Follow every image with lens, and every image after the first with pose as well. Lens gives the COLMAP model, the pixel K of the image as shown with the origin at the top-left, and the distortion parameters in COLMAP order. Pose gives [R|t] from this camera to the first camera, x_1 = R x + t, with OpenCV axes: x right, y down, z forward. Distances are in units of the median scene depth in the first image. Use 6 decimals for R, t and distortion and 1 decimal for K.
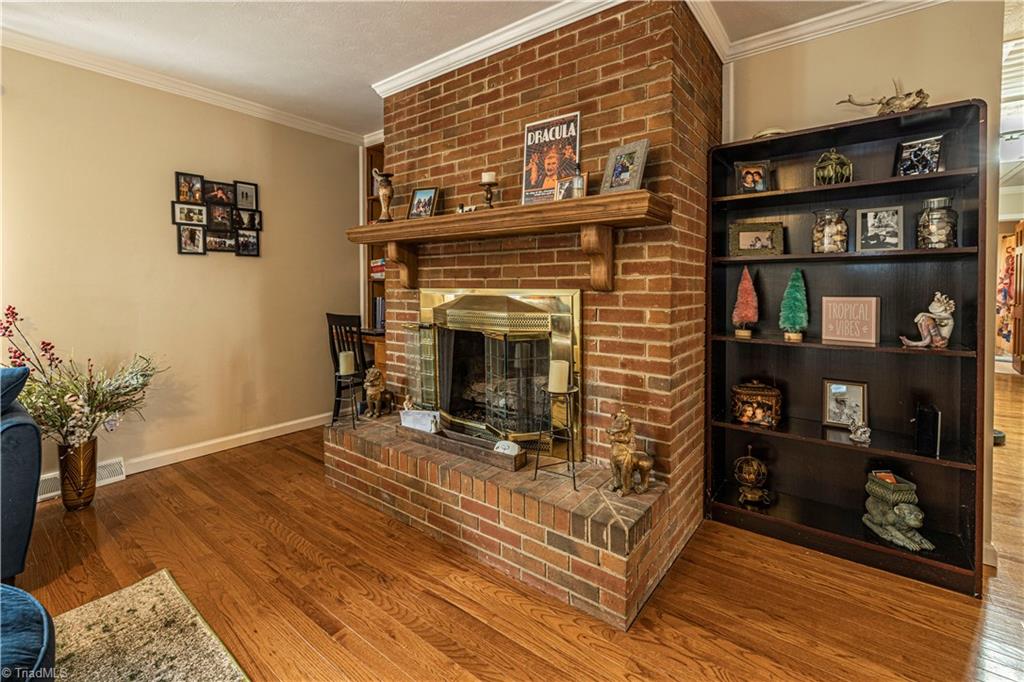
lens RADIAL K [[528.6, 0, 428.3], [0, 528.6, 289.9], [0, 0, 1]] dist [0.007499, 0.000951]
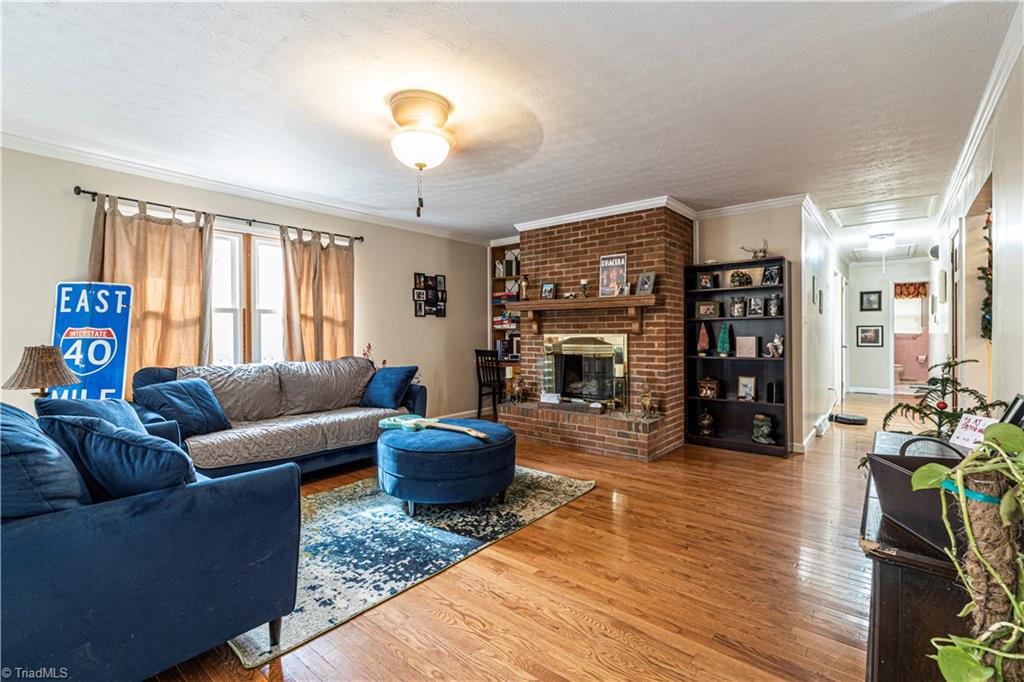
lens RADIAL K [[528.6, 0, 511.0], [0, 528.6, 331.2], [0, 0, 1]] dist [0.007499, 0.000951]
pose [[0.995391, -0.005667, 0.095729, -0.370587], [0.006795, 0.999911, -0.011460, 0.009037], [-0.095655, 0.012058, 0.995341, -1.049152]]
